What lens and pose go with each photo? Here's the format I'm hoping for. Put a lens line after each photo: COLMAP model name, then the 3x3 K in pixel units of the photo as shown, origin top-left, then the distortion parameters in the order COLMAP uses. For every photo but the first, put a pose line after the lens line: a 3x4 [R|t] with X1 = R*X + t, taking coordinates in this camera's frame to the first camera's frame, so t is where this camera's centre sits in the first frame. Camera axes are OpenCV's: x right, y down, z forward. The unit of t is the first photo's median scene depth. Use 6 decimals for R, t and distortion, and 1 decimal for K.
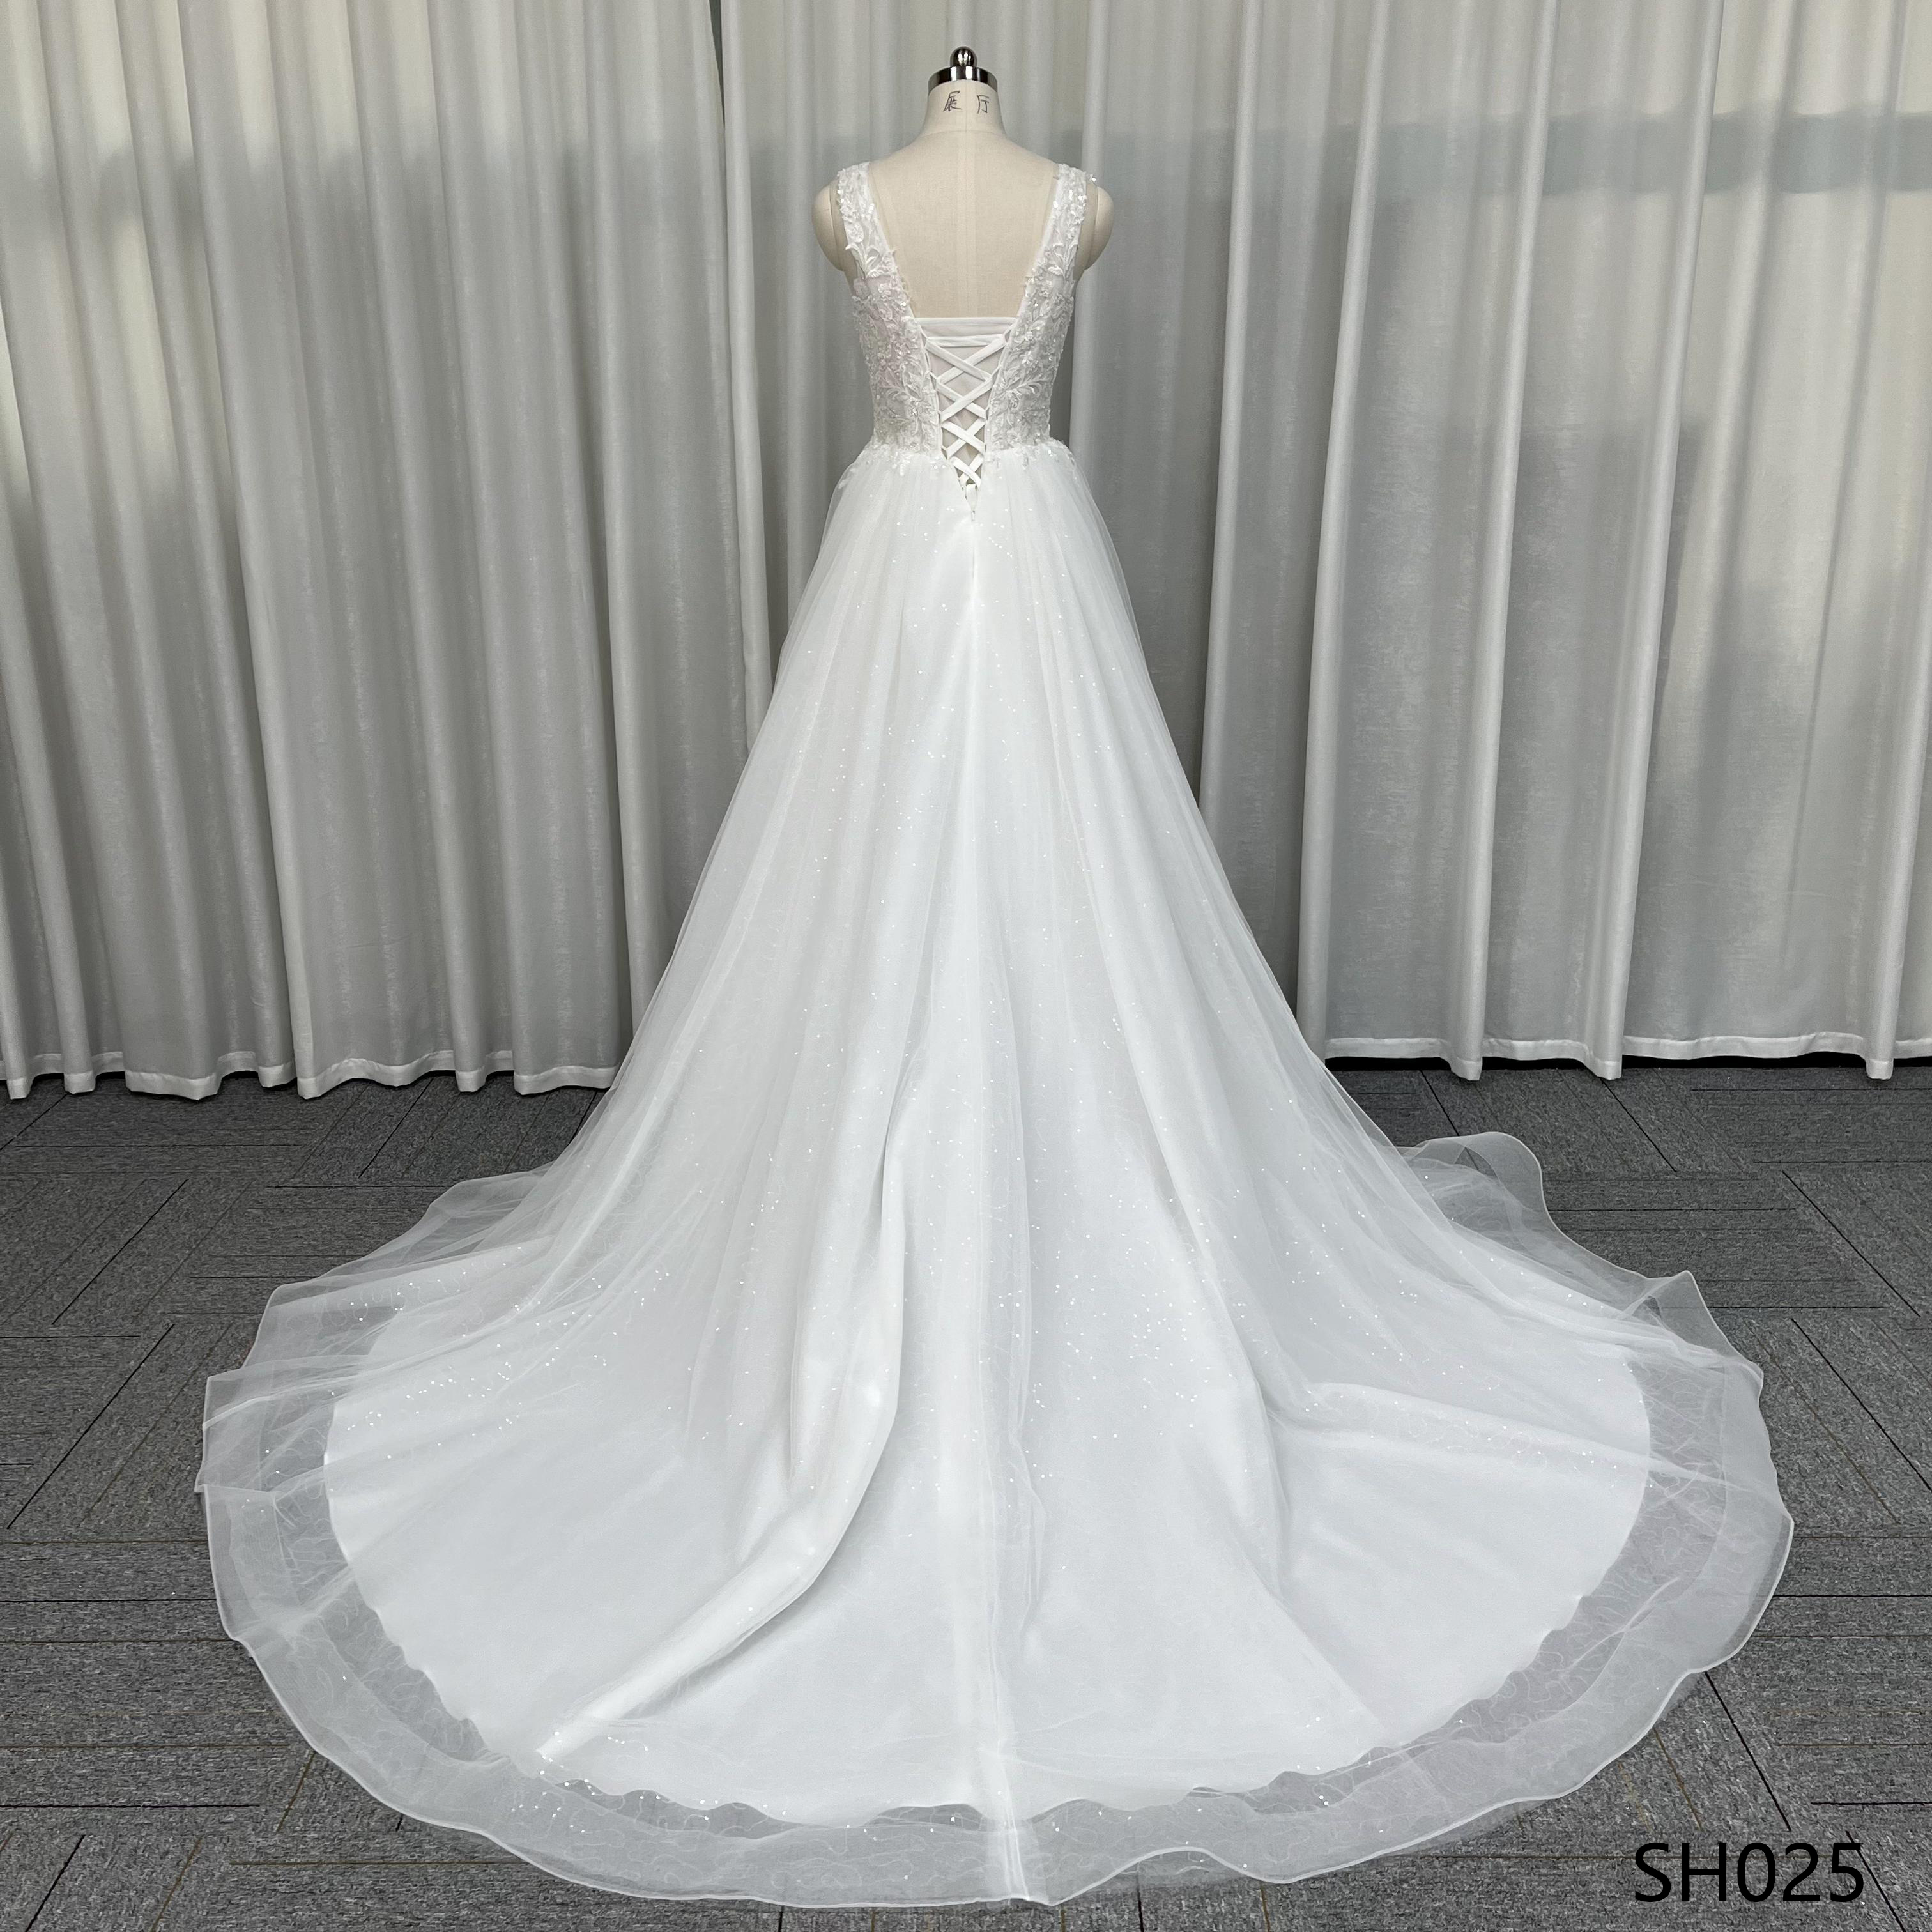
lens RADIAL K [[1942.7, 0, 960.8], [0, 1942.7, 973.6], [0, 0, 1]] dist [0.030425, -0.015686]
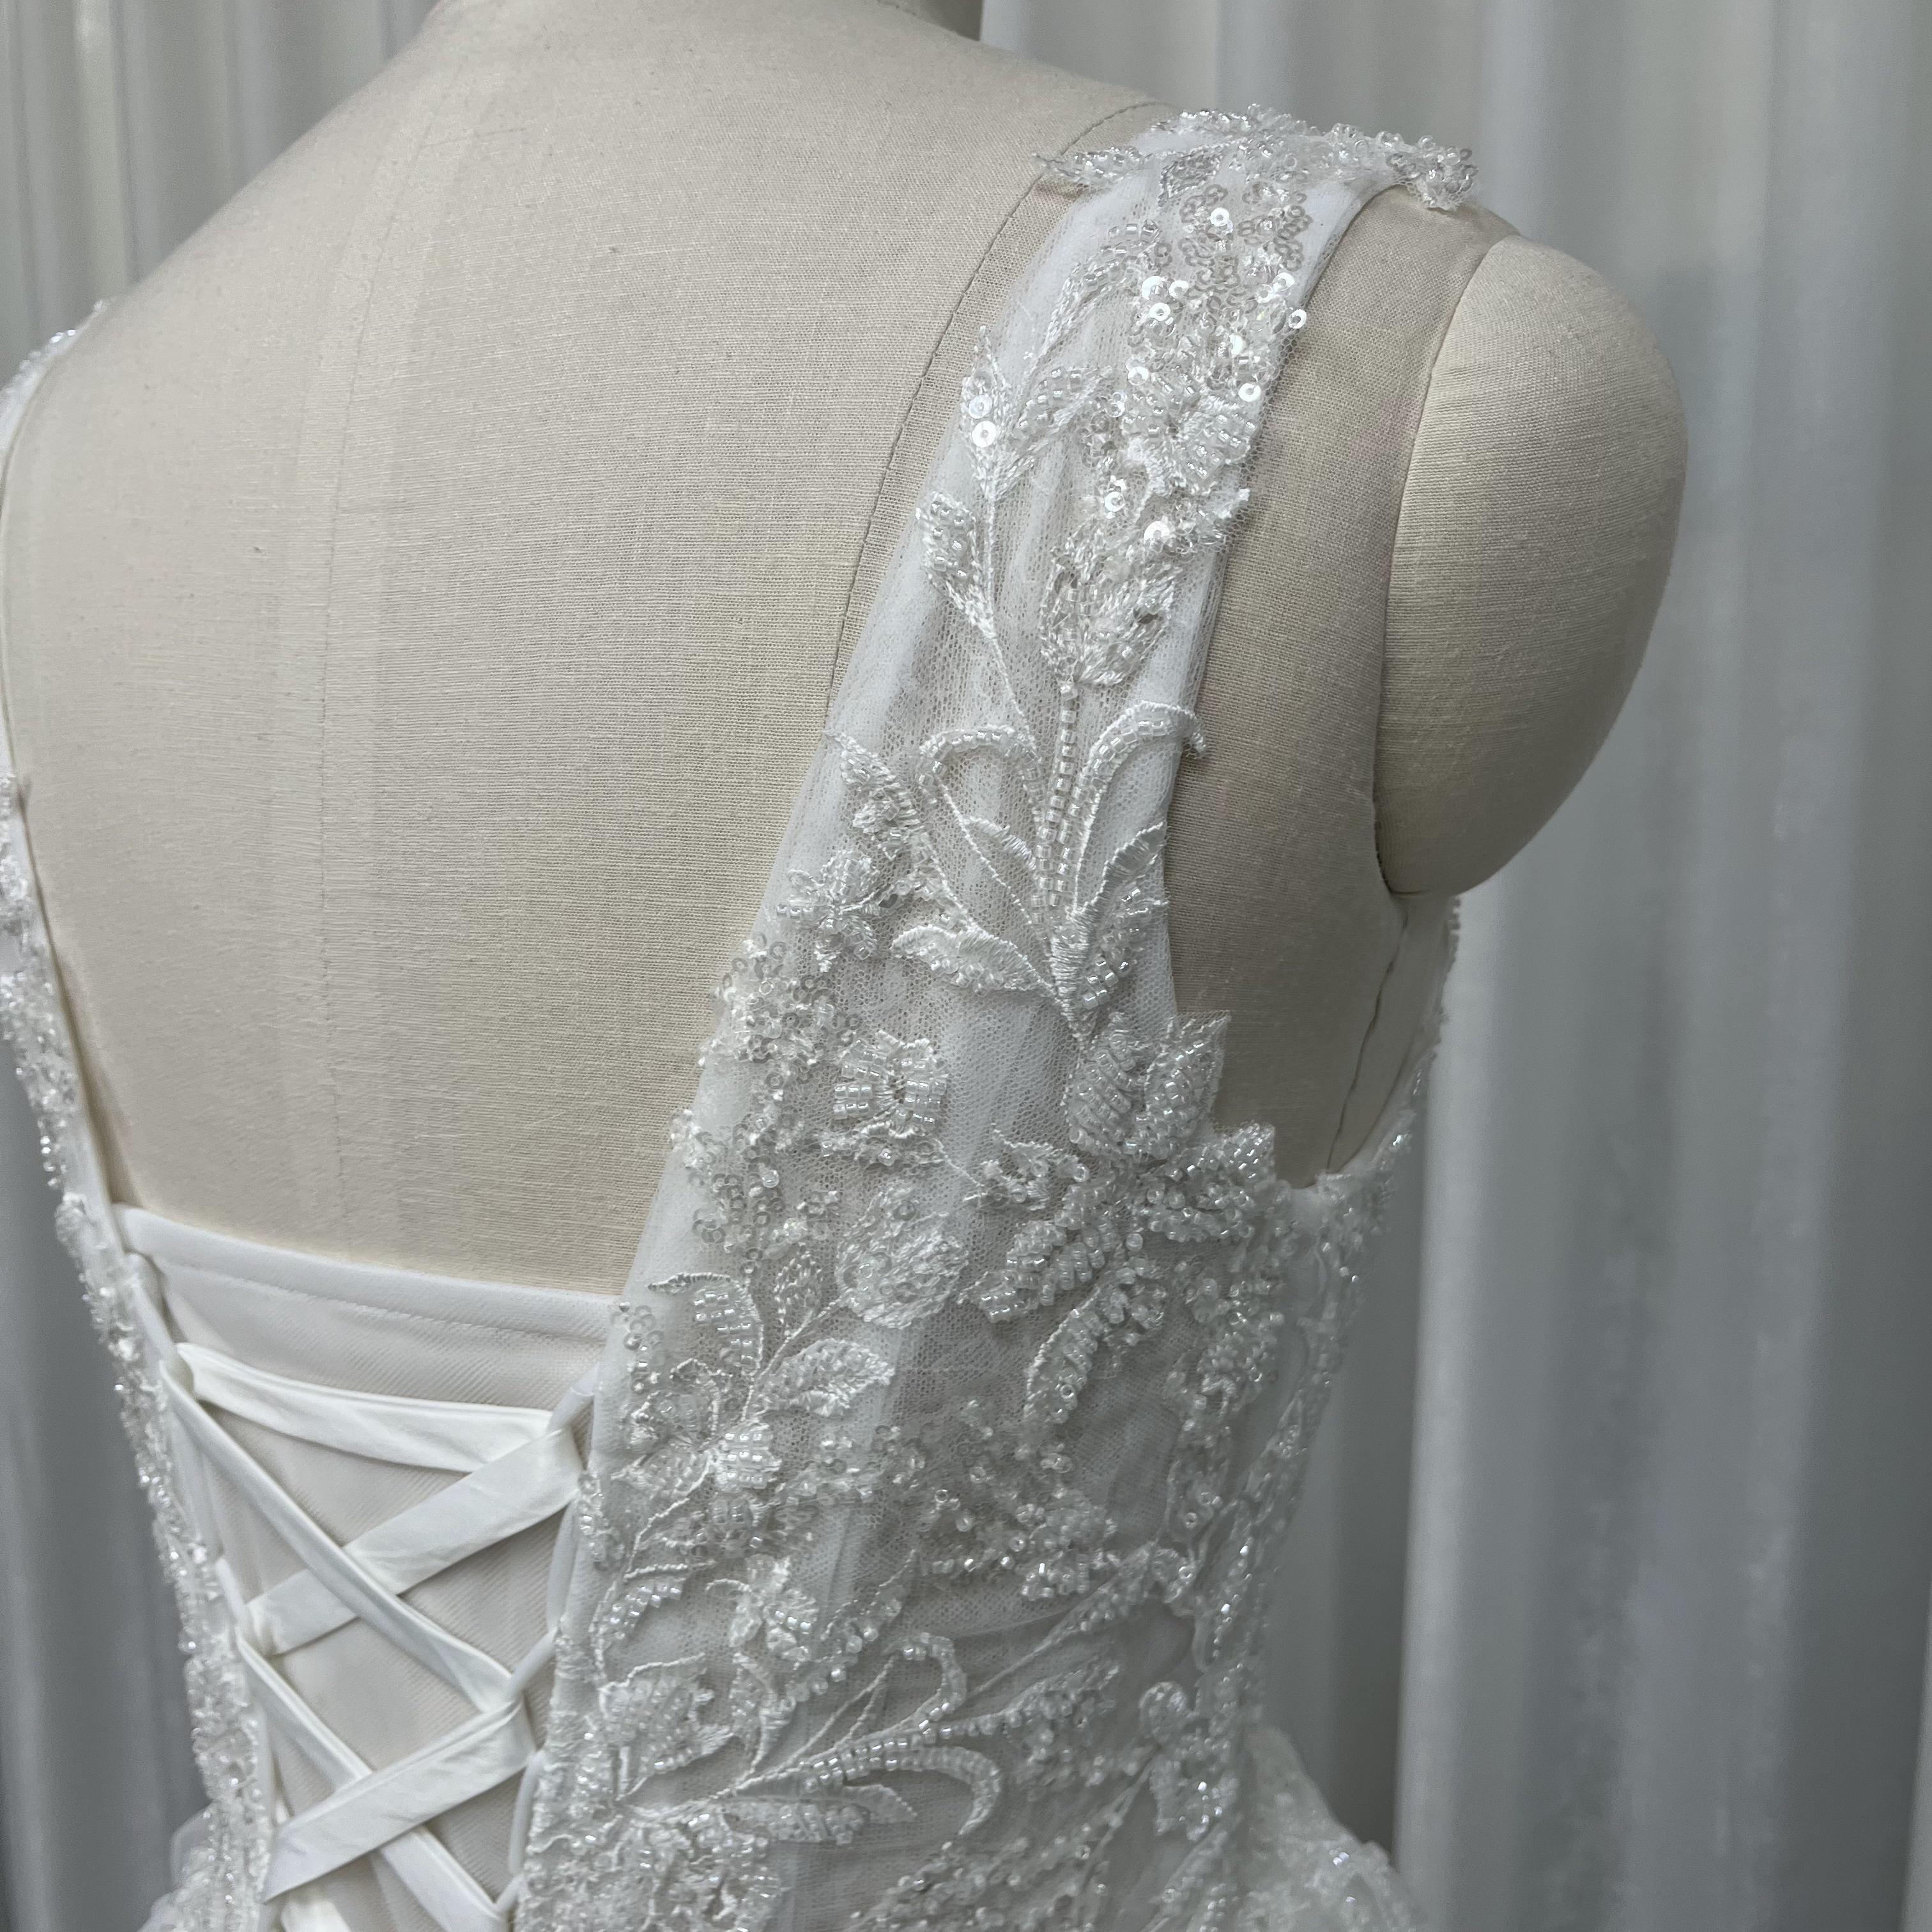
lens RADIAL K [[1985.9, 0, 971.4], [0, 1985.9, 954.6], [0, 0, 1]] dist [0.079393, -0.182277]
pose [[0.836331, 0.059547, -0.544982, 0.110406], [-0.163451, 0.975956, -0.144196, -0.338478], [0.523292, 0.209674, 0.825955, 0.891017]]
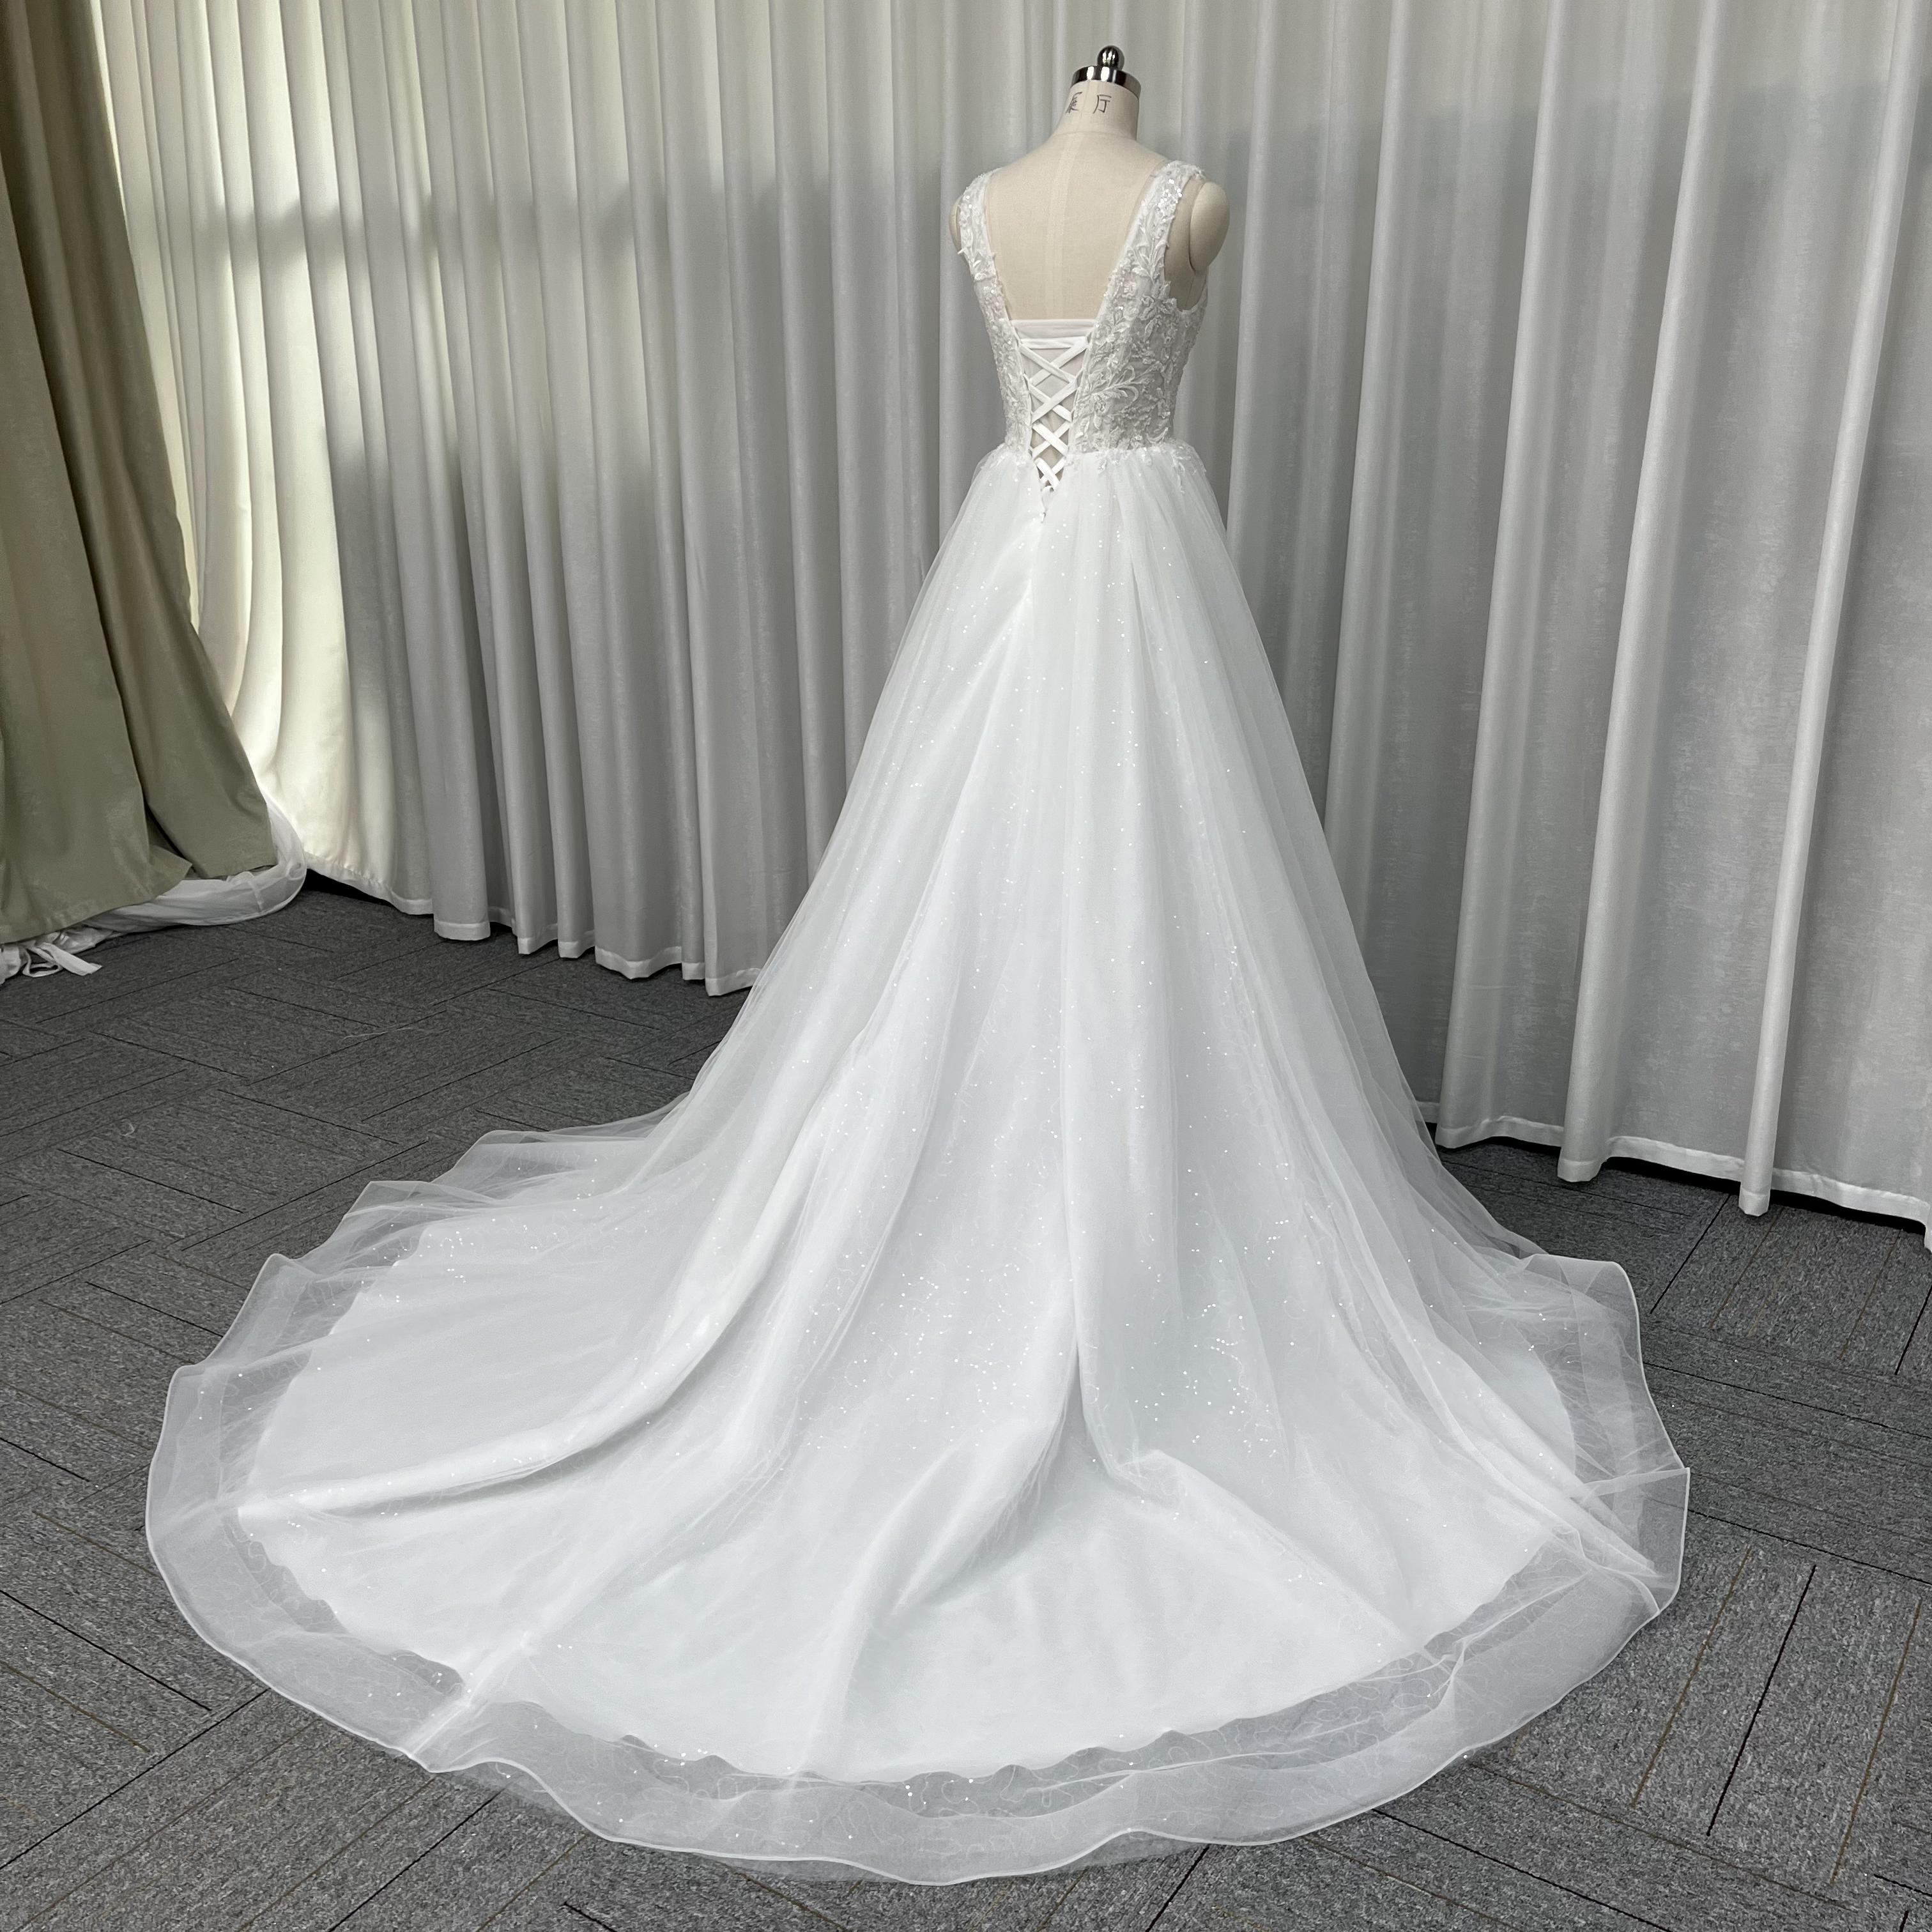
lens RADIAL K [[1941.8, 0, 981.5], [0, 1941.8, 973.2], [0, 0, 1]] dist [0.048885, -0.048524]
pose [[0.843690, 0.171083, -0.508840, 0.532593], [-0.166880, 0.984481, 0.054306, -0.052763], [0.510234, 0.039097, 0.859146, 0.128248]]
